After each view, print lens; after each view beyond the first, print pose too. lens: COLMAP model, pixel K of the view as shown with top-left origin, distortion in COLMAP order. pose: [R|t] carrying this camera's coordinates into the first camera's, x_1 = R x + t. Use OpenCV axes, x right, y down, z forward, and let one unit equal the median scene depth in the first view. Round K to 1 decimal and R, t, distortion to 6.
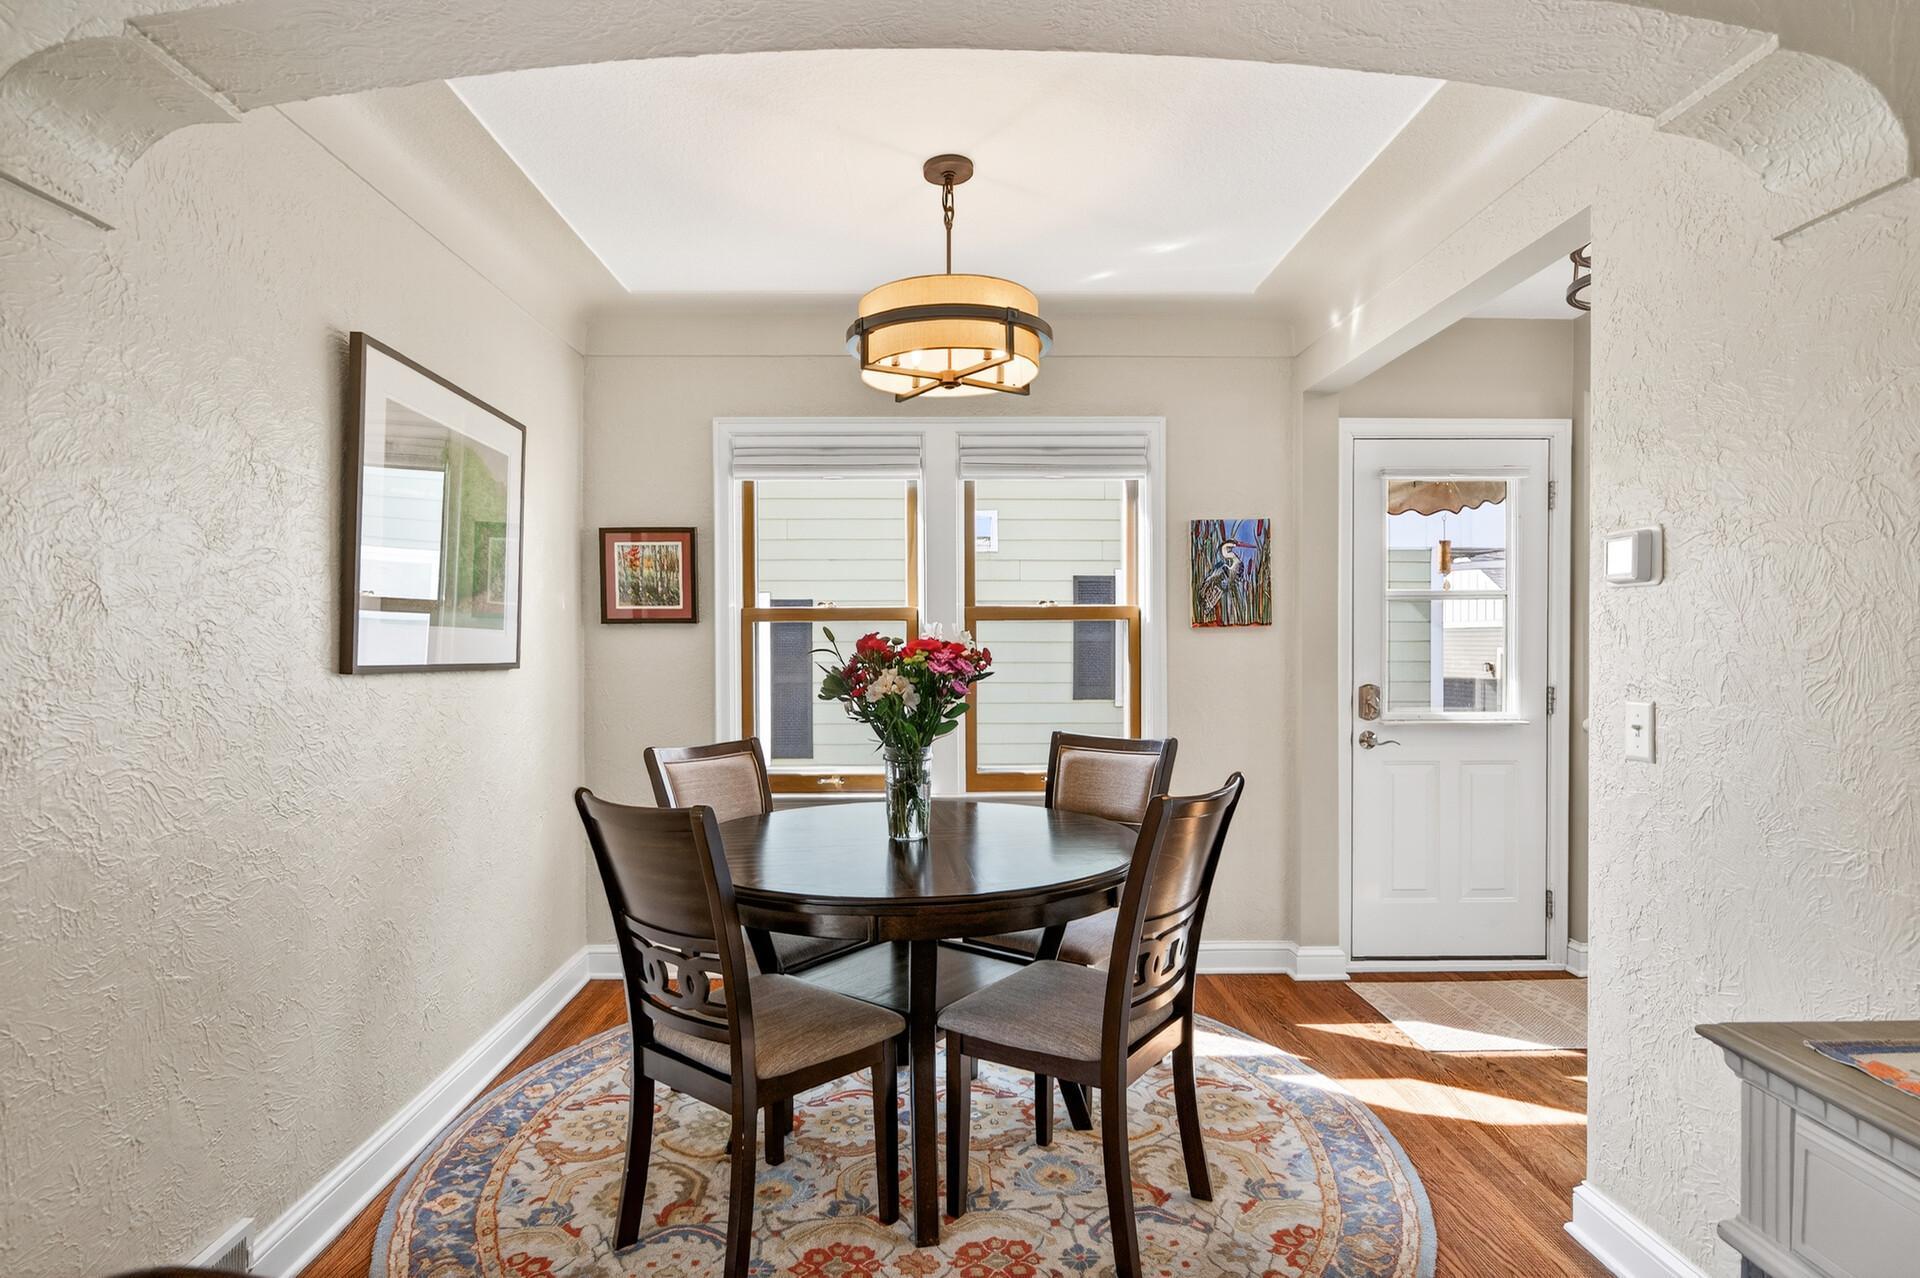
lens RADIAL K [[993.2, 0, 959.2], [0, 993.2, 649.6], [0, 0, 1]] dist [-0.003582, 0.000312]
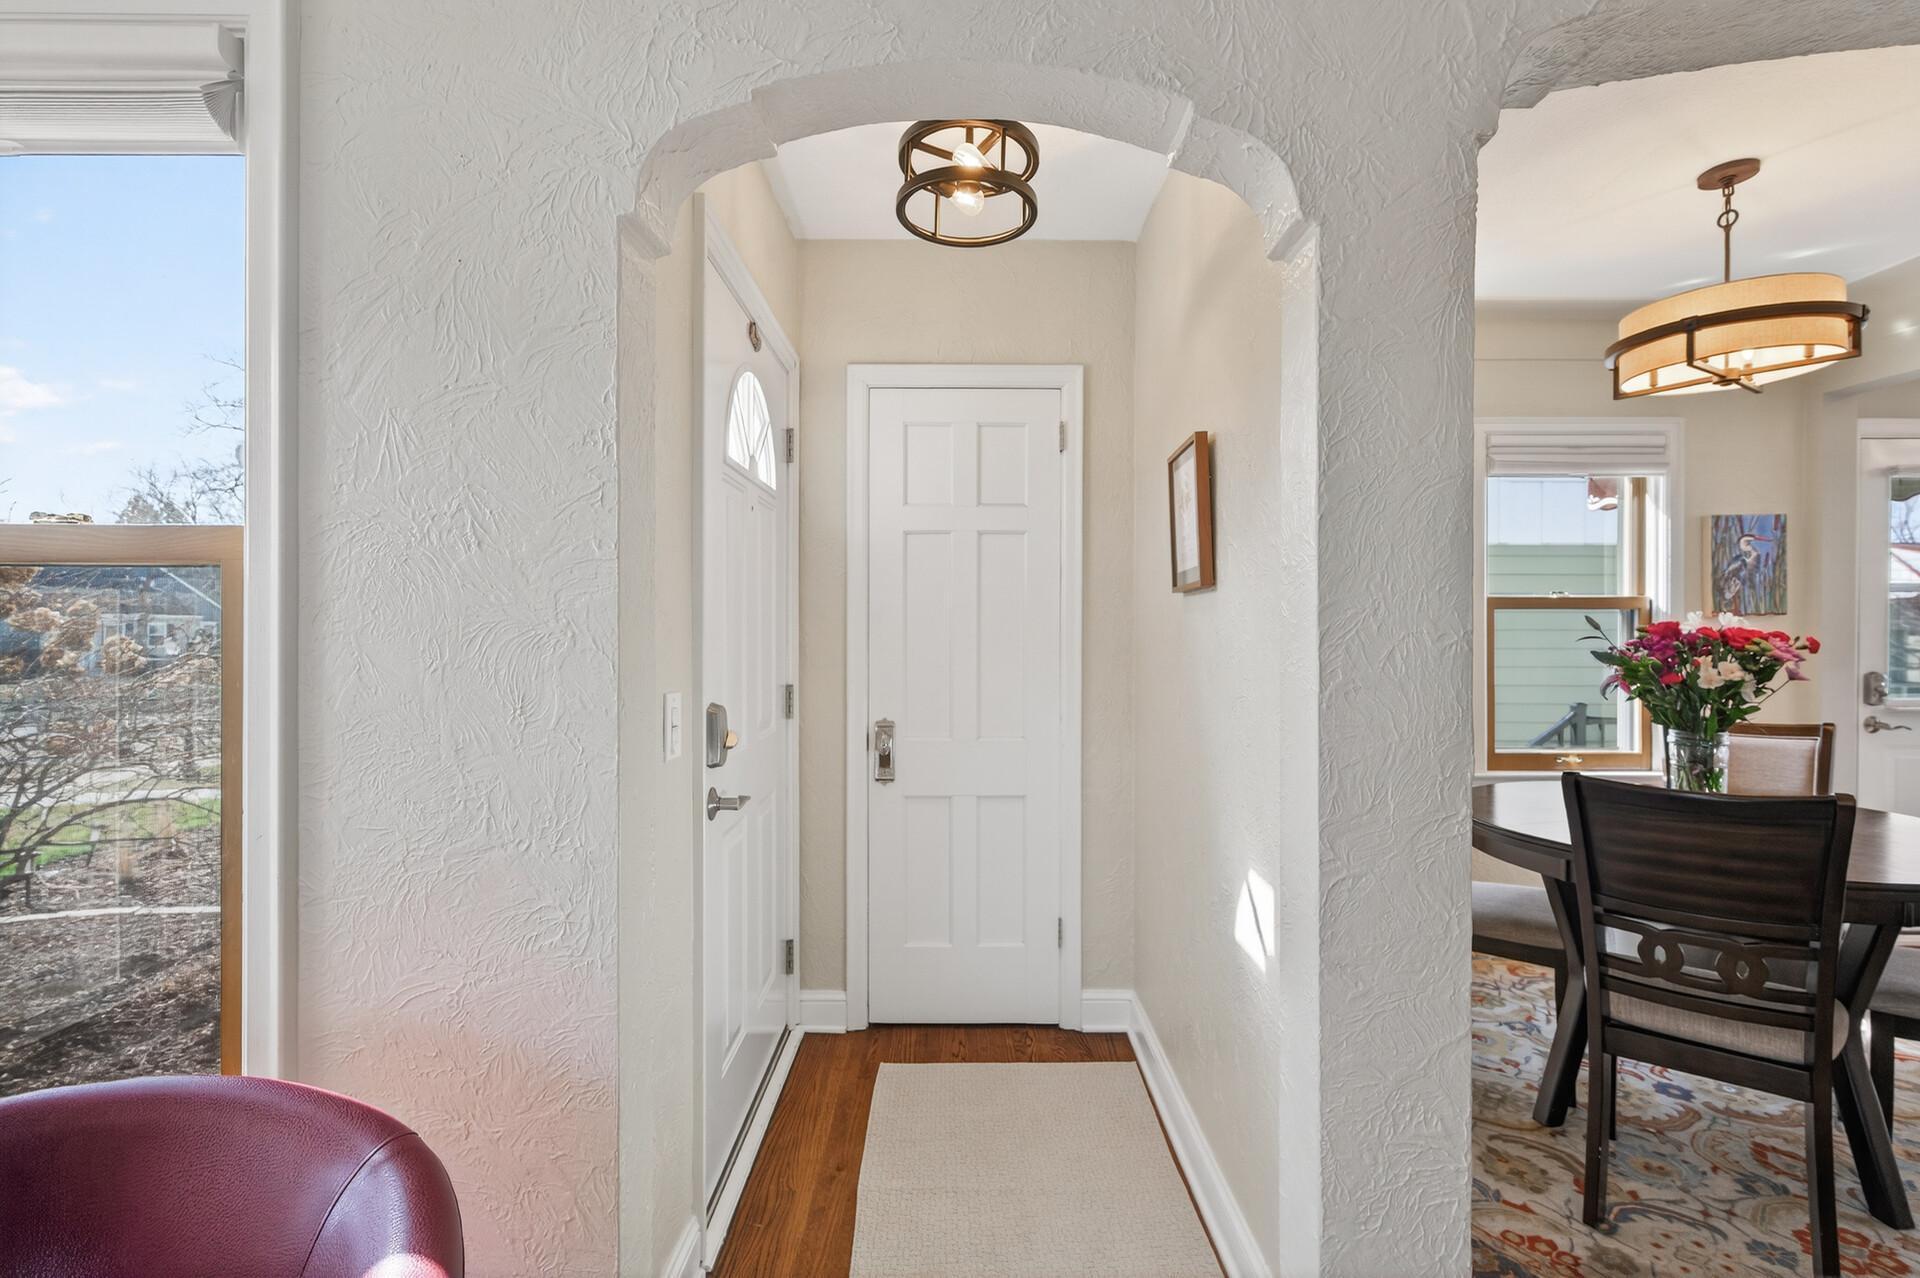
lens RADIAL K [[889.4, 0, 962.1], [0, 889.4, 630.4], [0, 0, 1]] dist [-0.000980, -0.000194]
pose [[0.999733, 0.004720, -0.022600, -0.537678], [-0.004857, 0.999970, -0.006036, 0.001739], [0.022570, 0.006145, 0.999726, 0.040809]]
